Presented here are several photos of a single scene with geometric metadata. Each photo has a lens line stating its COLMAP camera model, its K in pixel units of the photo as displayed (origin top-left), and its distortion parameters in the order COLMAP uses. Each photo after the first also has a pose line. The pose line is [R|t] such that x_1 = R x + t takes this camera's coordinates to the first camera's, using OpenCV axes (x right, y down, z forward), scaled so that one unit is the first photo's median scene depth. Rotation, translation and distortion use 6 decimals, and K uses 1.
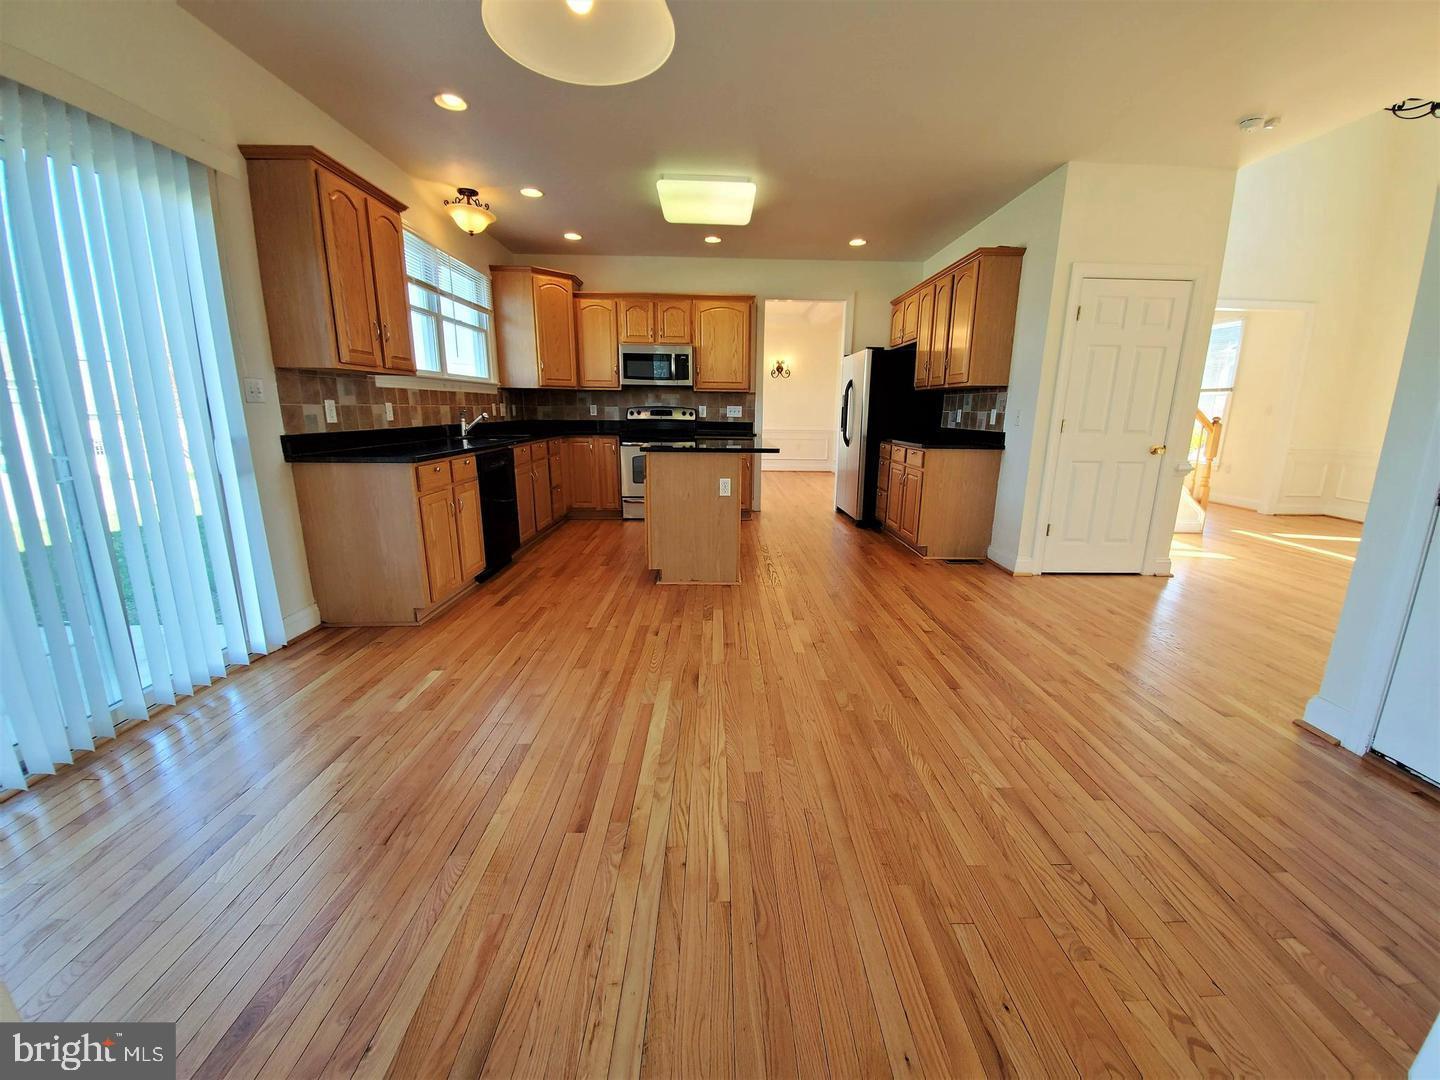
lens RADIAL K [[588.2, 0, 722.1], [0, 588.2, 535.1], [0, 0, 1]] dist [0.000317, -0.010240]
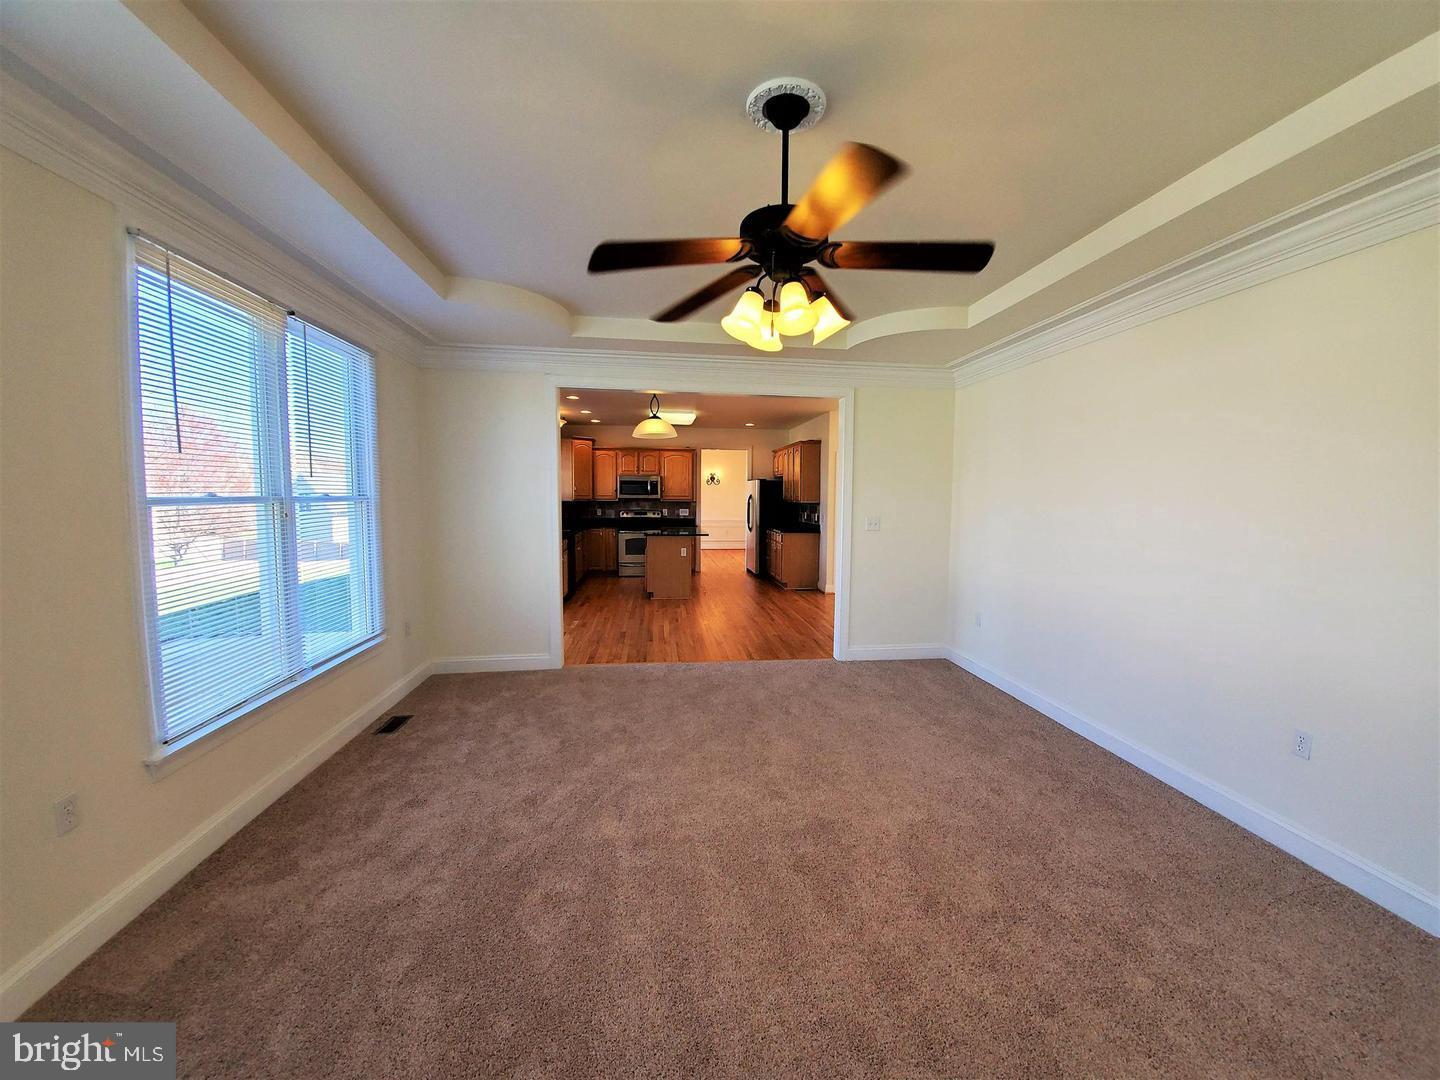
lens RADIAL K [[588.2, 0, 714.8], [0, 588.2, 531.0], [0, 0, 1]] dist [0.000317, -0.010240]
pose [[0.995957, -0.009221, 0.089353, -0.050549], [0.022647, 0.988361, -0.150432, 0.115062], [-0.086926, 0.151847, 0.984574, -0.773884]]
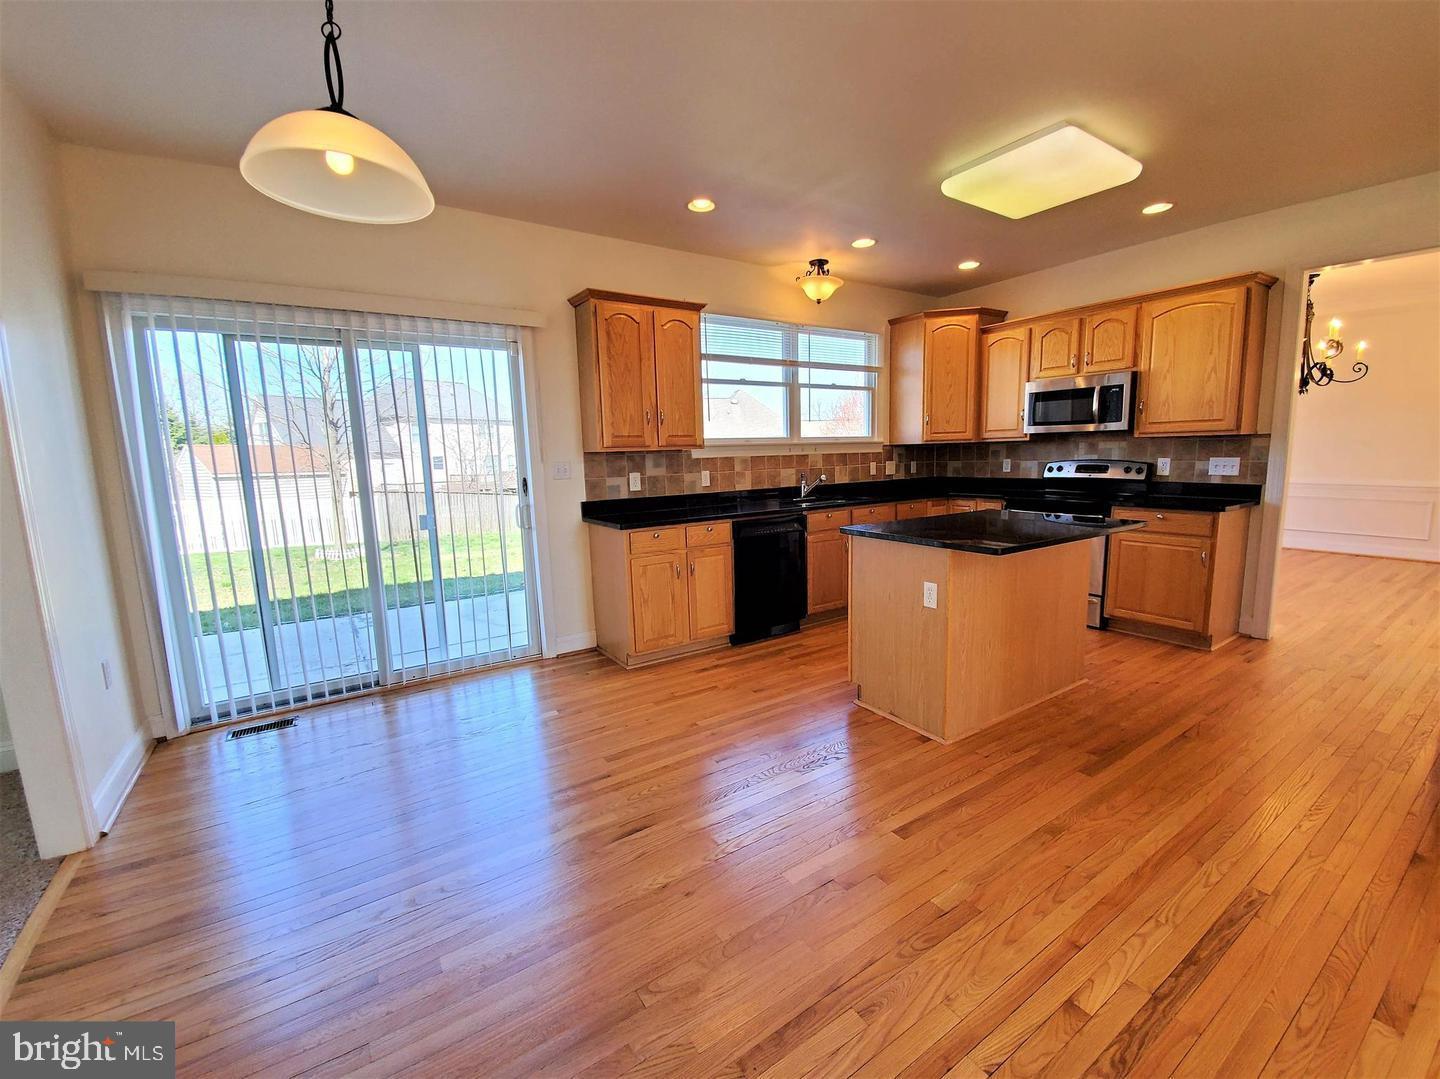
lens RADIAL K [[588.2, 0, 710.2], [0, 588.2, 540.9], [0, 0, 1]] dist [0.000317, -0.010240]
pose [[0.532160, 0.098045, -0.840948, 0.297041], [-0.144402, 0.989229, 0.023954, -0.083681], [0.834239, 0.108687, 0.540586, 0.280696]]
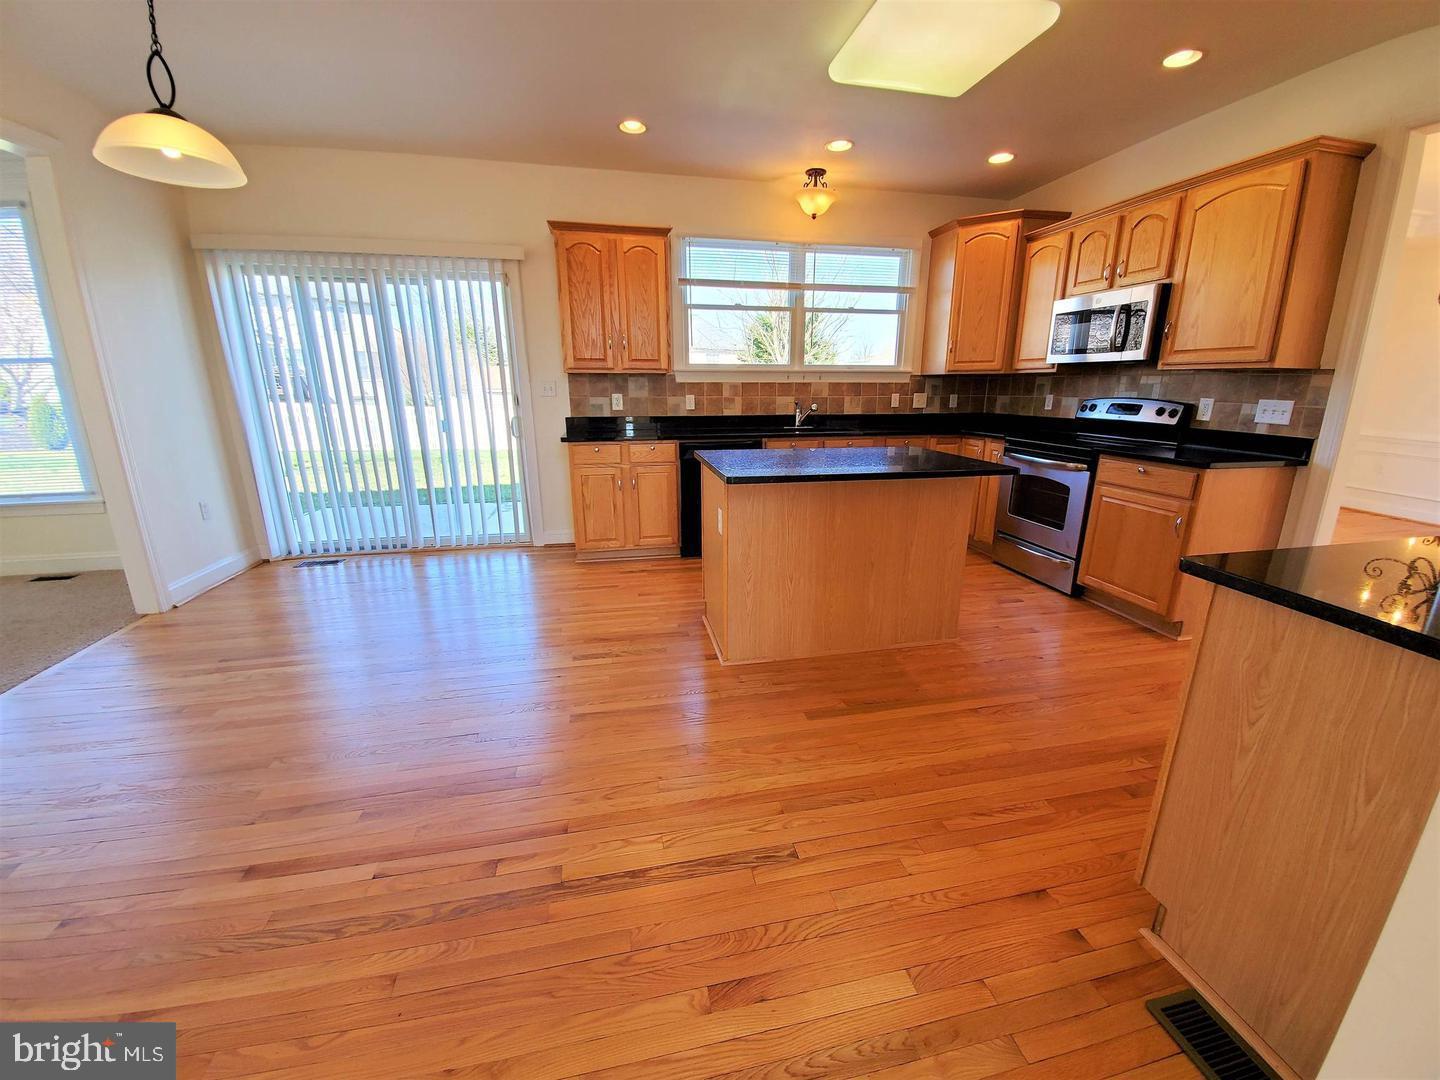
lens RADIAL K [[547.7, 0, 714.8], [0, 547.7, 540.3], [0, 0, 1]] dist [-0.006437, -0.002068]
pose [[0.192282, 0.255970, -0.947368, 0.425397], [-0.204951, 0.954569, 0.216318, -0.136151], [0.959699, 0.152570, 0.236008, 0.581552]]
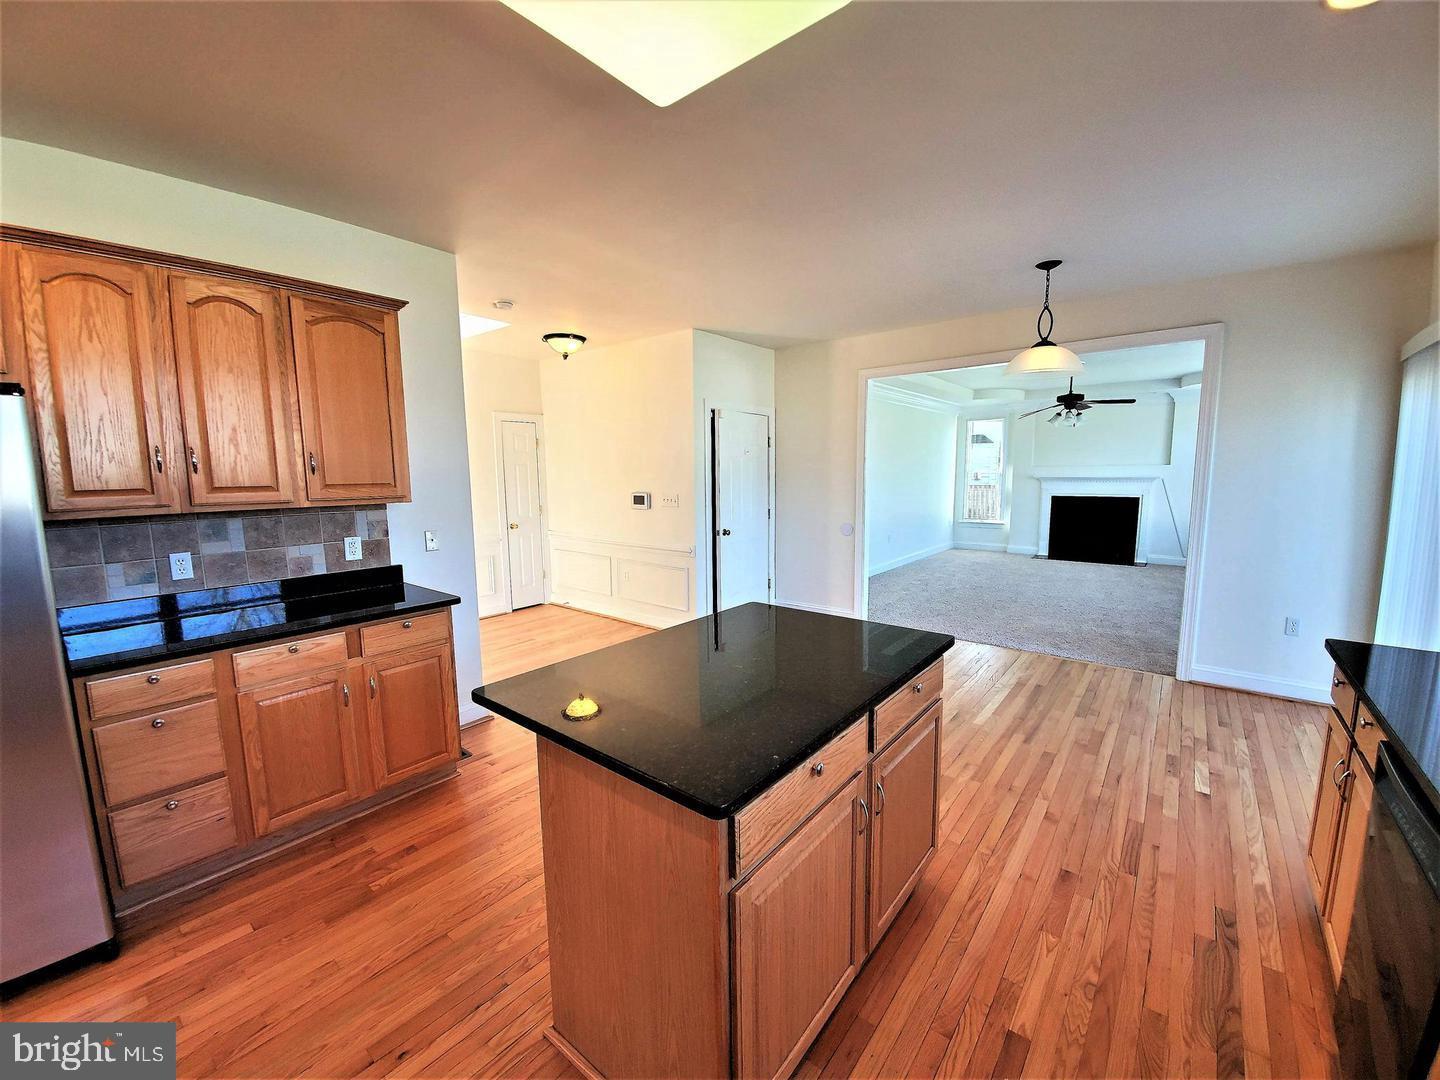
lens RADIAL K [[588.2, 0, 729.7], [0, 588.2, 544.6], [0, 0, 1]] dist [0.000317, -0.010240]
pose [[-0.785403, -0.087552, 0.612762, -0.201899], [0.129568, 0.944762, 0.301061, -0.284296], [-0.605273, 0.315848, -0.730674, 1.011236]]
